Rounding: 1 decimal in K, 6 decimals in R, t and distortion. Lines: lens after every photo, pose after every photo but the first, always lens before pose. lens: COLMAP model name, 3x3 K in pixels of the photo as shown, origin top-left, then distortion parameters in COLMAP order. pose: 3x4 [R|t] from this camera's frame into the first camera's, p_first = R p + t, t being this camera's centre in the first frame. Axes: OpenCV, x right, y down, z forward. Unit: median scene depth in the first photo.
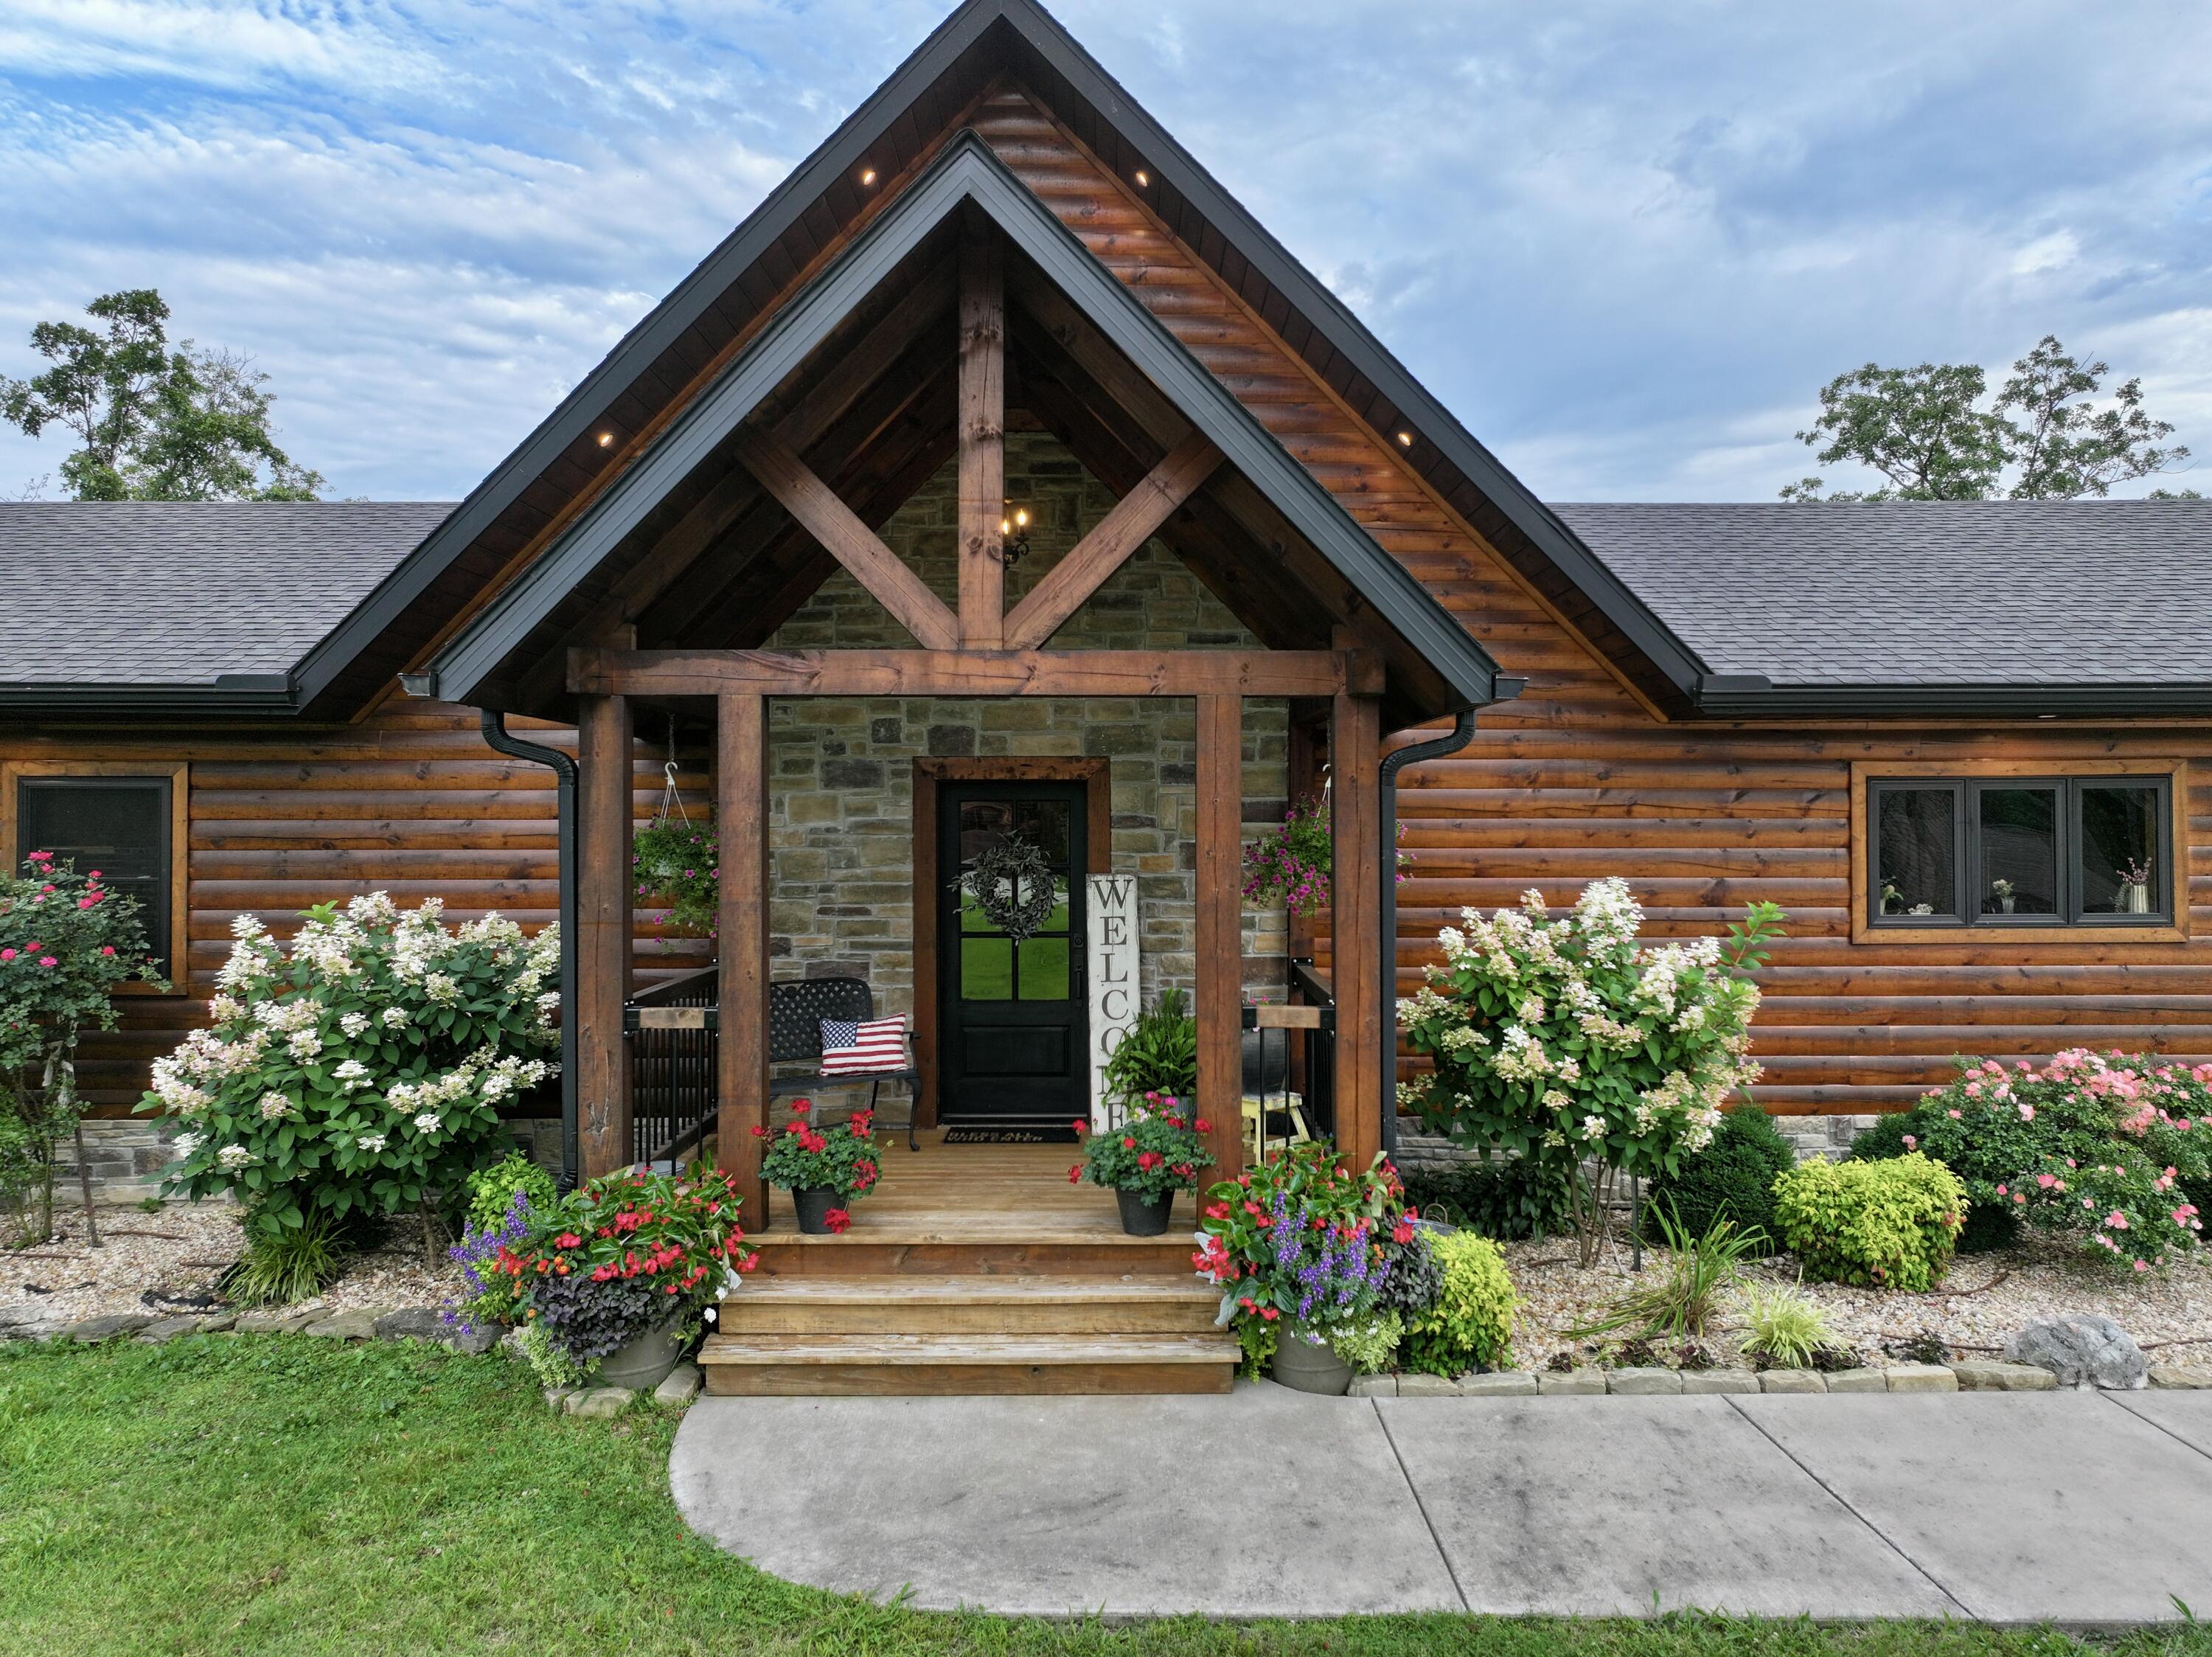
lens RADIAL K [[1555.5, 0, 1114.8], [0, 1555.5, 822.4], [0, 0, 1]] dist [0.006085, -0.002334]
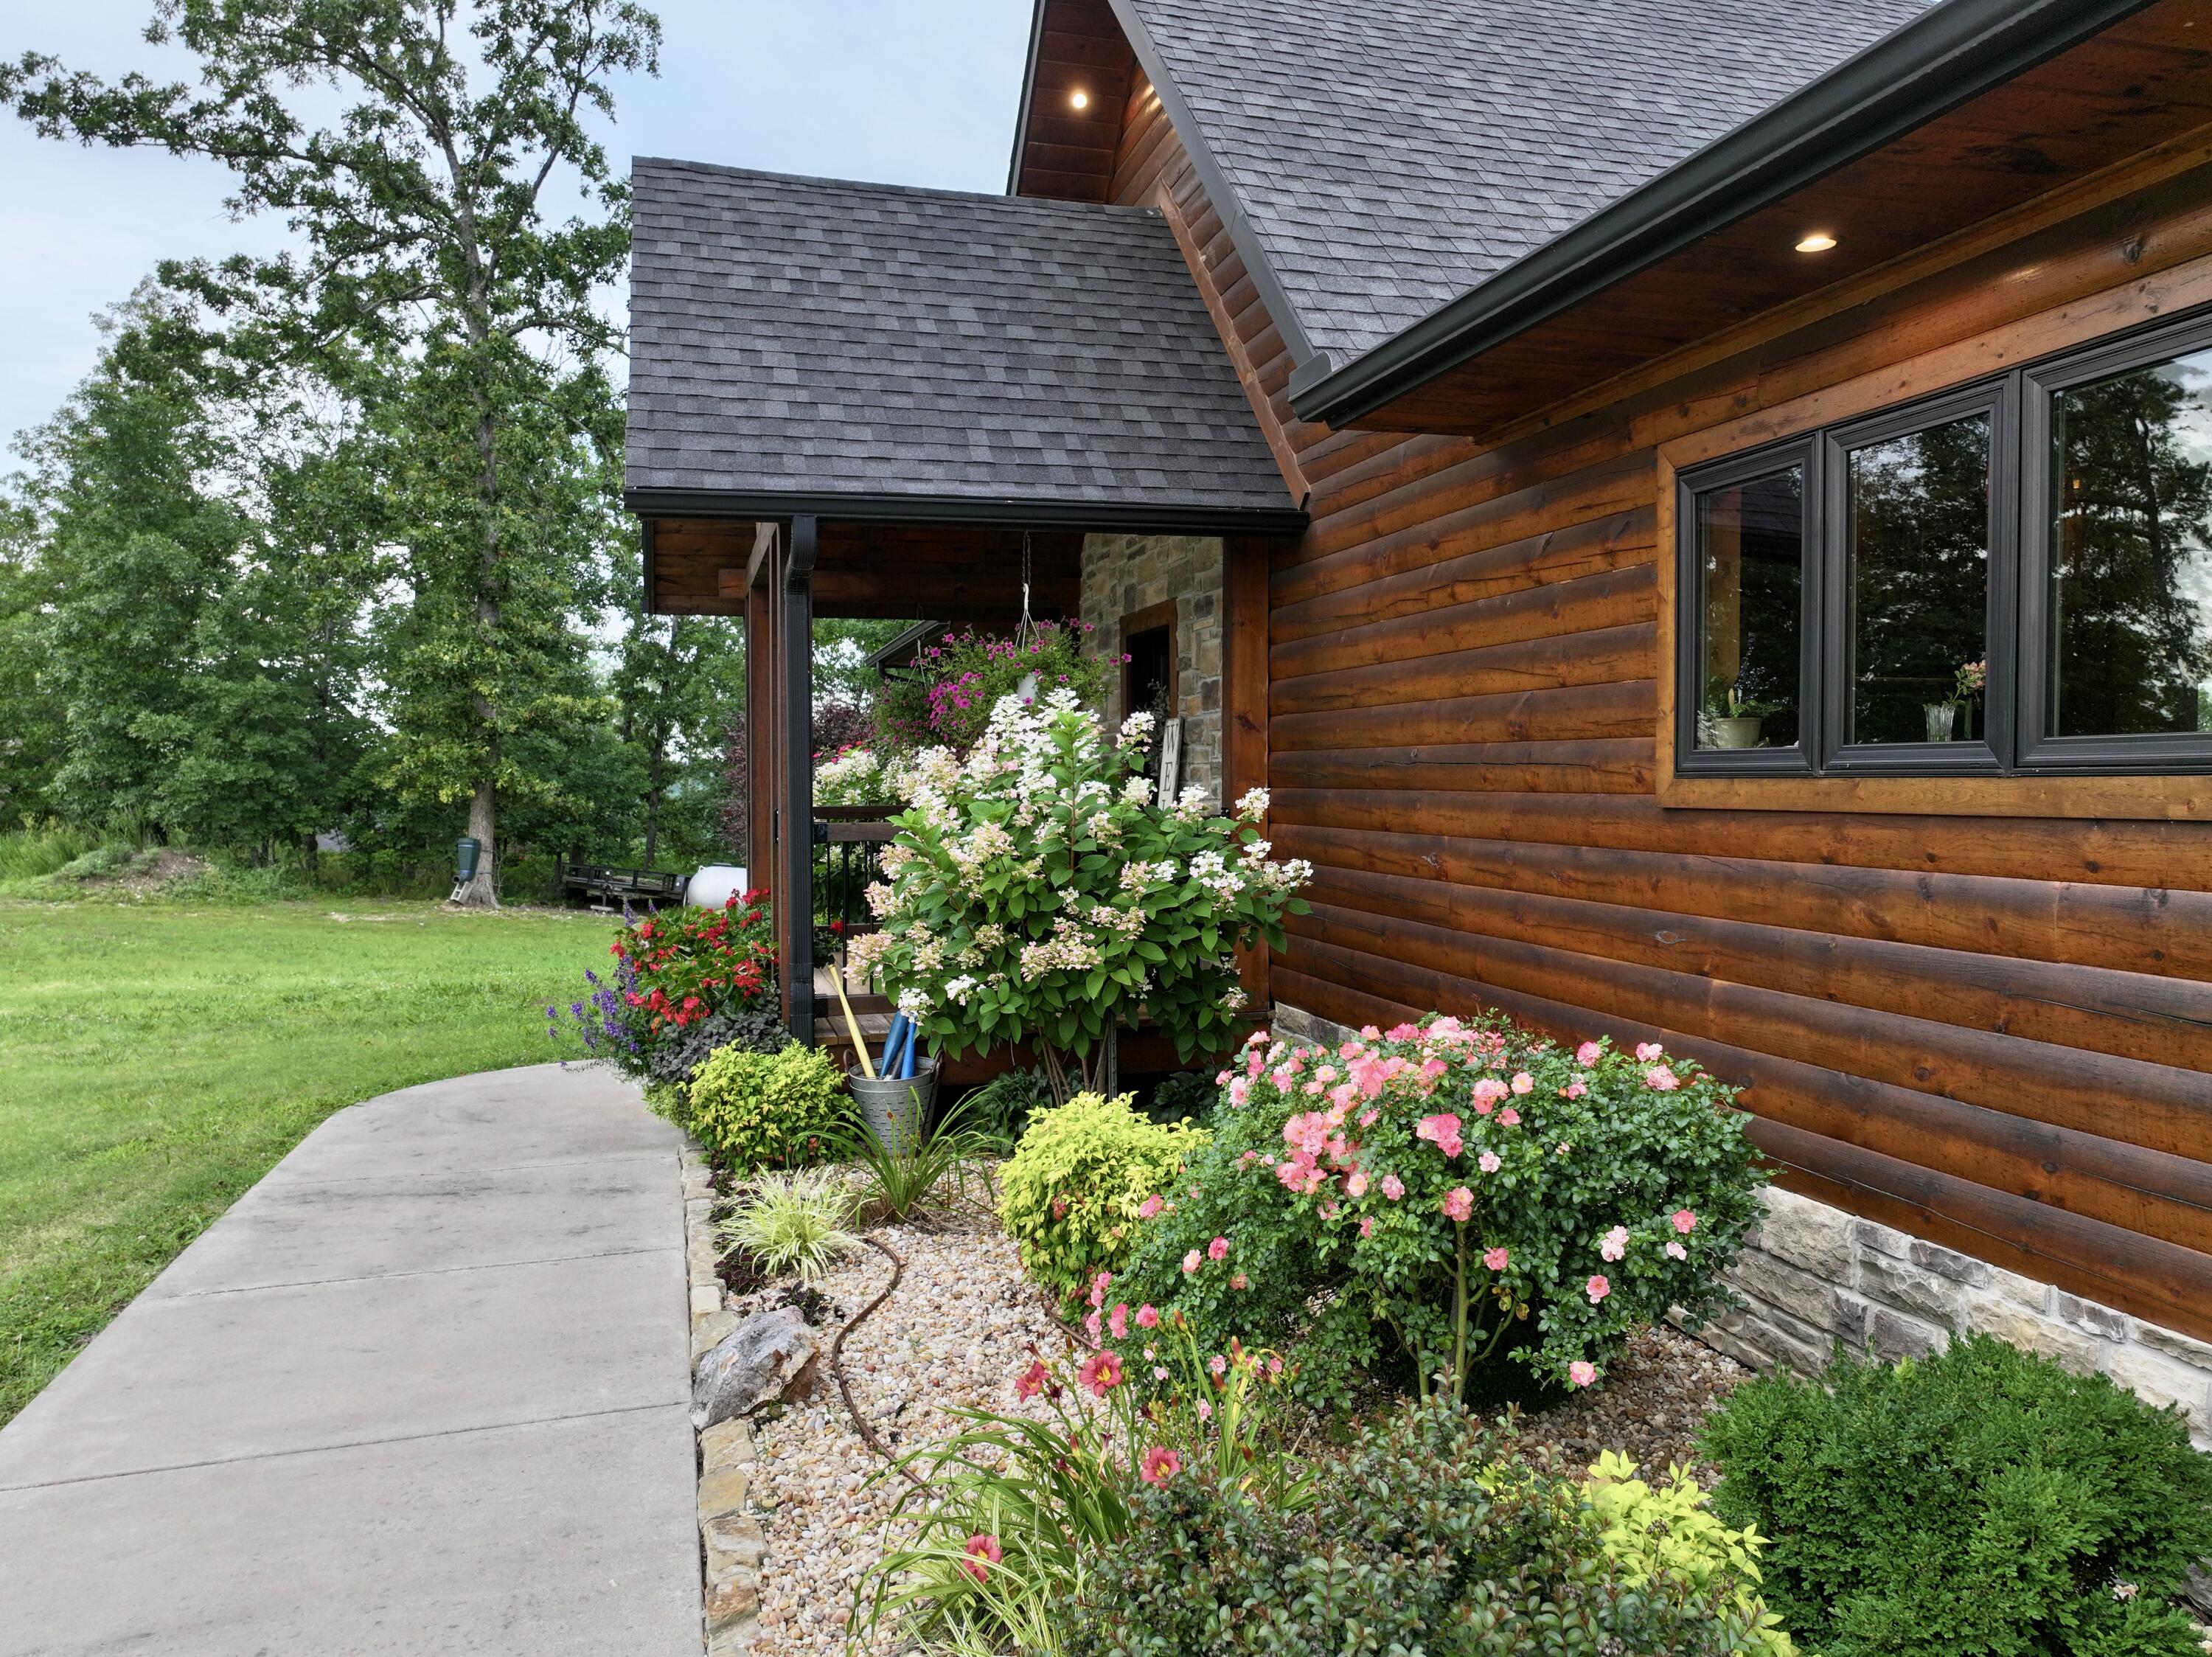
lens RADIAL K [[1555.5, 0, 1108.3], [0, 1555.5, 821.1], [0, 0, 1]] dist [0.006085, -0.002334]
pose [[0.273256, 0.028175, -0.961529, 1.097340], [0.008675, 0.999458, 0.031752, 0.077437], [0.961902, -0.017018, 0.272864, 0.825700]]
